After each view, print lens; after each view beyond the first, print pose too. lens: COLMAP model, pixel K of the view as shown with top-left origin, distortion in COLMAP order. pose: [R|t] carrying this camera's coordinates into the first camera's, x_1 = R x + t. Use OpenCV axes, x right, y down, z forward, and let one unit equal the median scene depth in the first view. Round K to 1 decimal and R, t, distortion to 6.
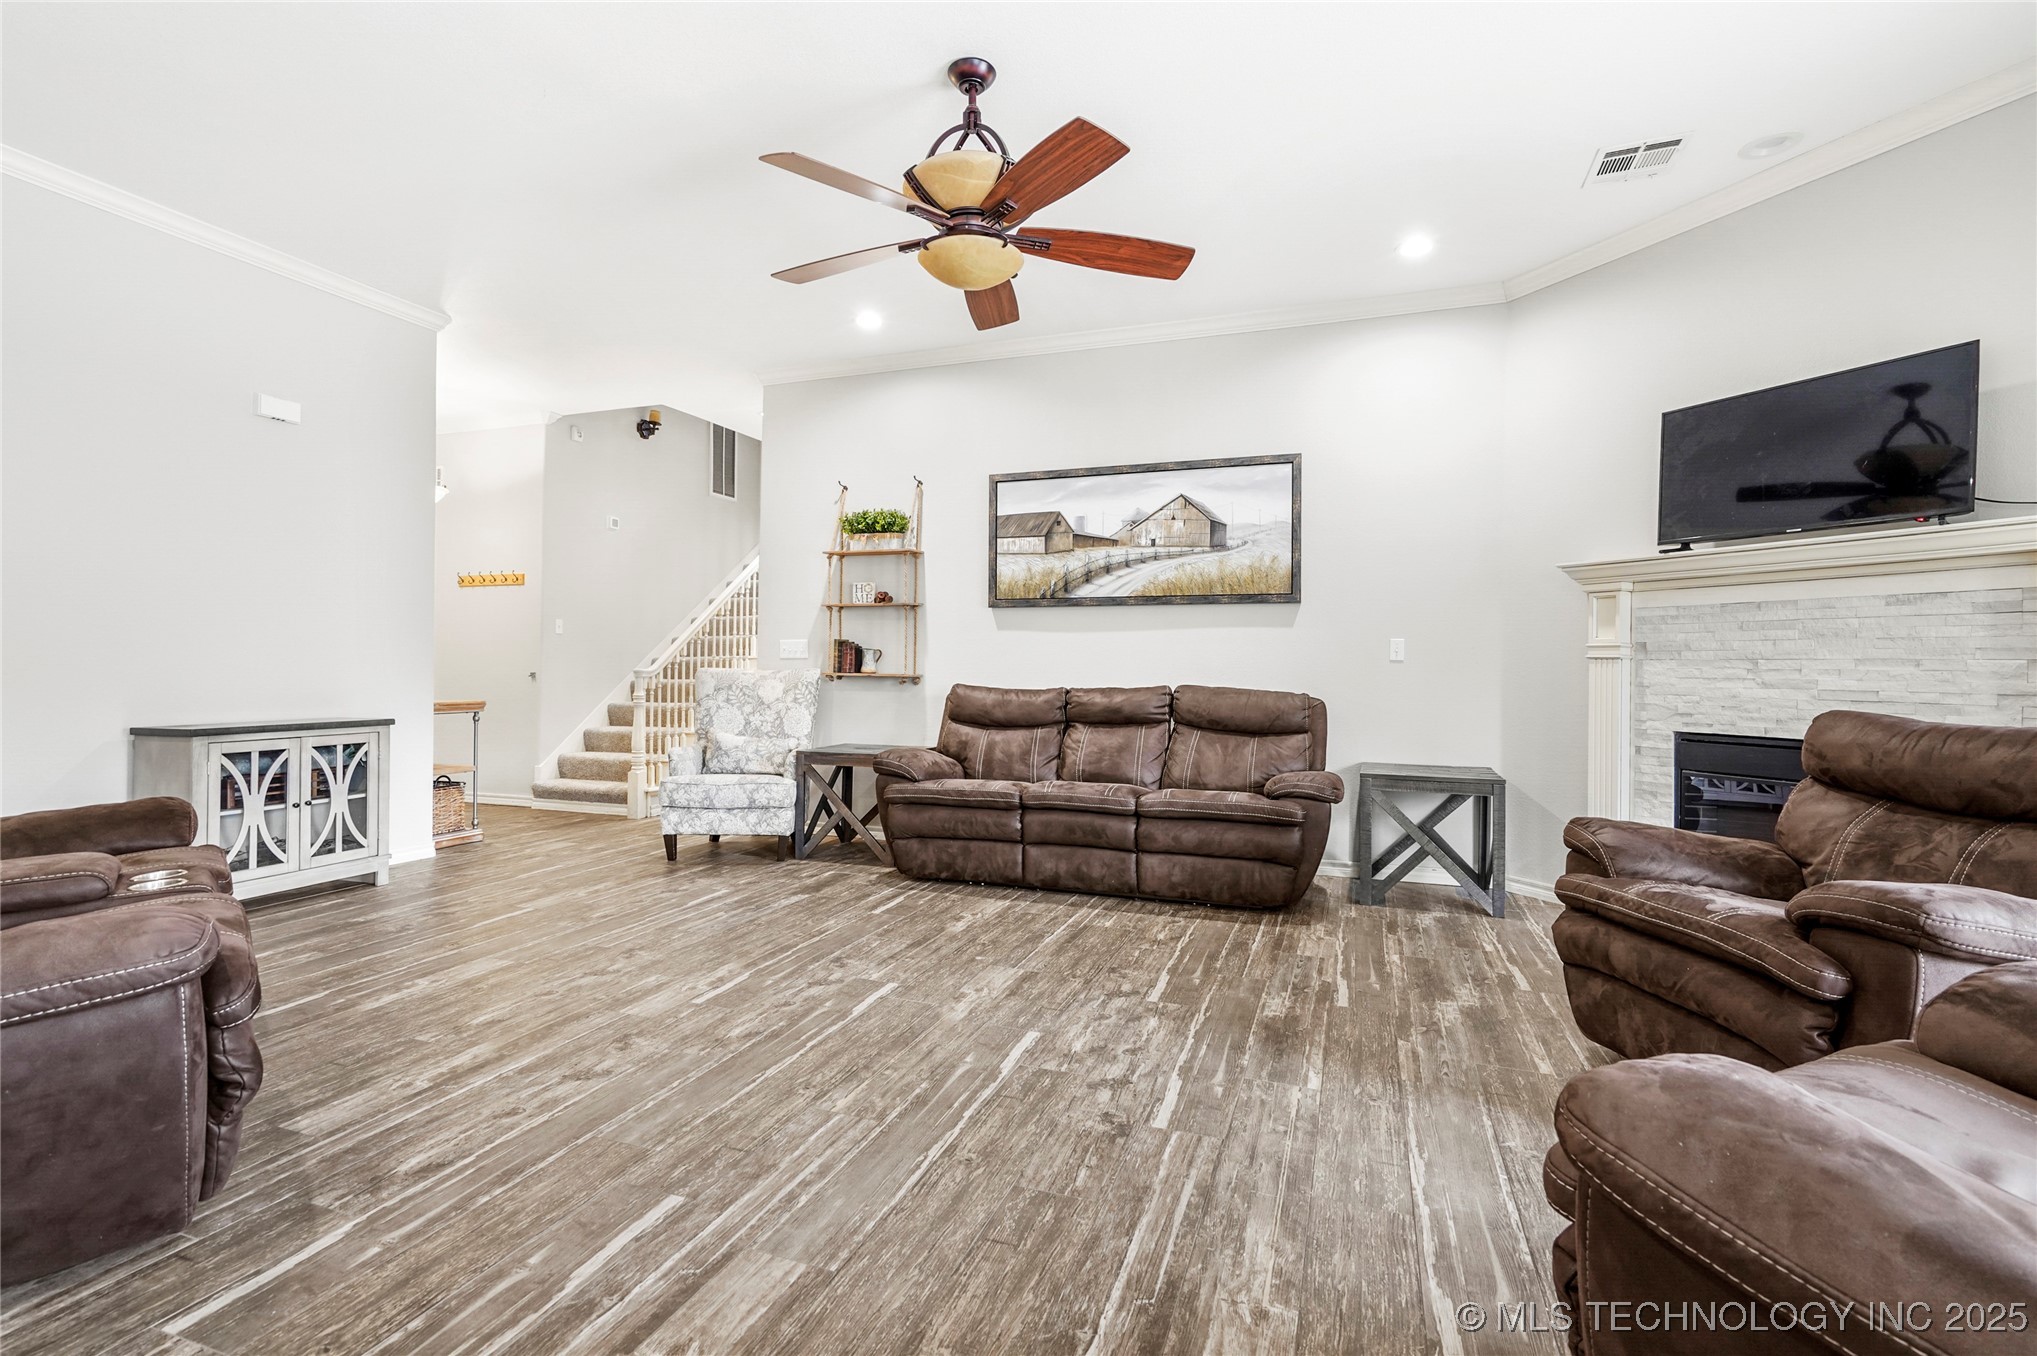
lens RADIAL K [[942.1, 0, 1006.3], [0, 942.1, 653.0], [0, 0, 1]] dist [-0.010026, 0.016590]
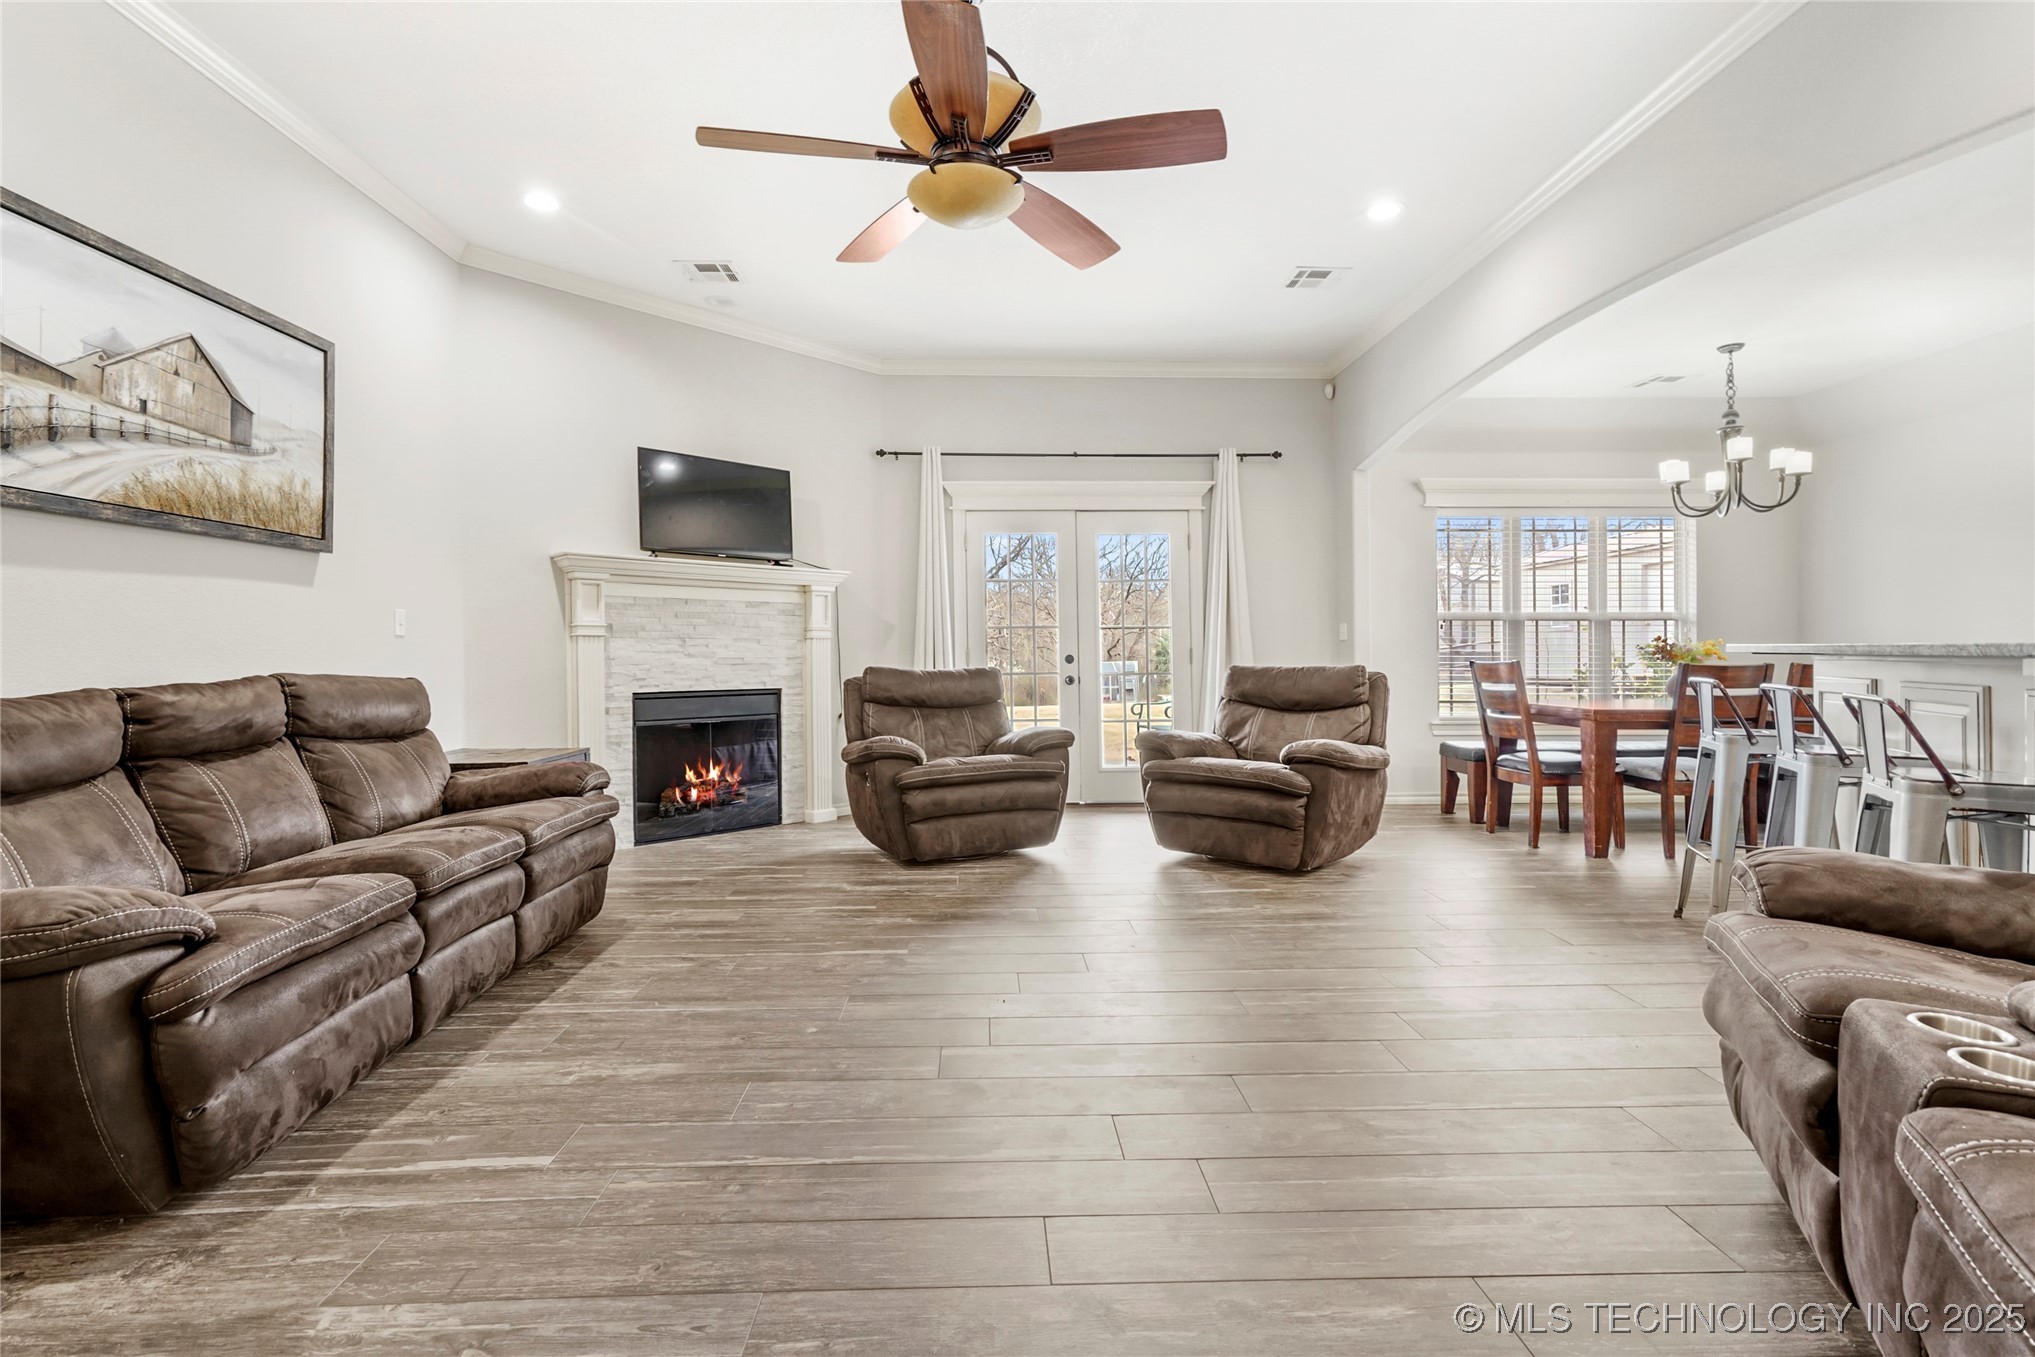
lens RADIAL K [[941.2, 0, 1005.3], [0, 941.2, 653.5], [0, 0, 1]] dist [-0.010026, 0.016590]
pose [[-0.373999, -0.010825, 0.927366, -0.610699], [-0.015828, 0.999861, 0.005287, 0.012132], [-0.927294, -0.012701, -0.374118, 0.891723]]
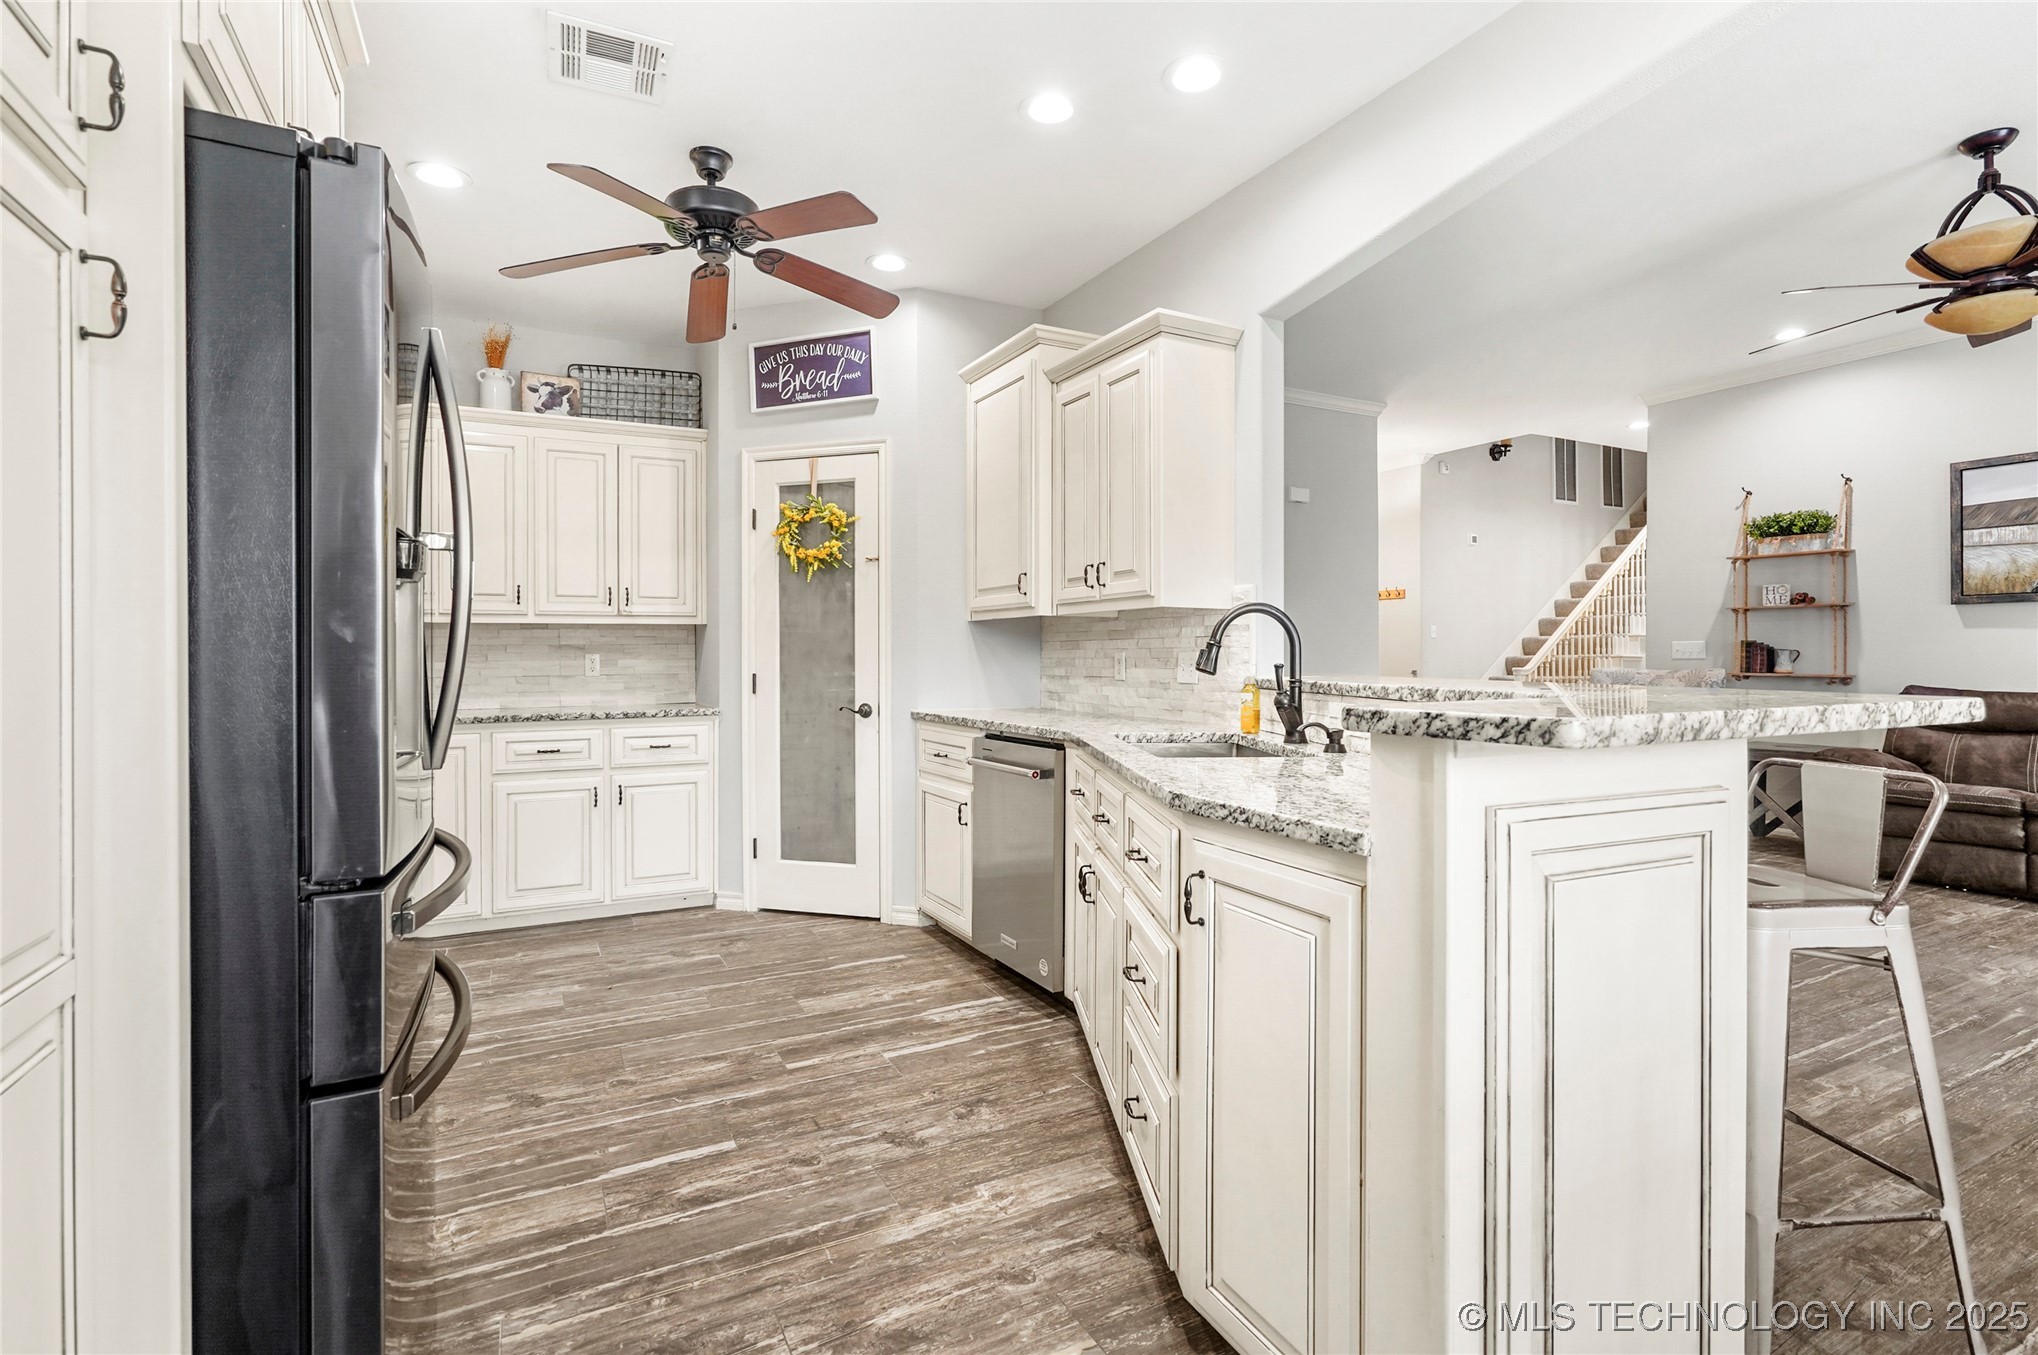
lens RADIAL K [[963.2, 0, 1011.3], [0, 963.2, 648.8], [0, 0, 1]] dist [-0.040047, 0.018115]
pose [[0.740790, -0.014068, -0.671589, -0.103848], [0.015724, 0.999870, -0.003600, -0.019246], [0.671552, -0.007893, 0.740915, -0.415819]]
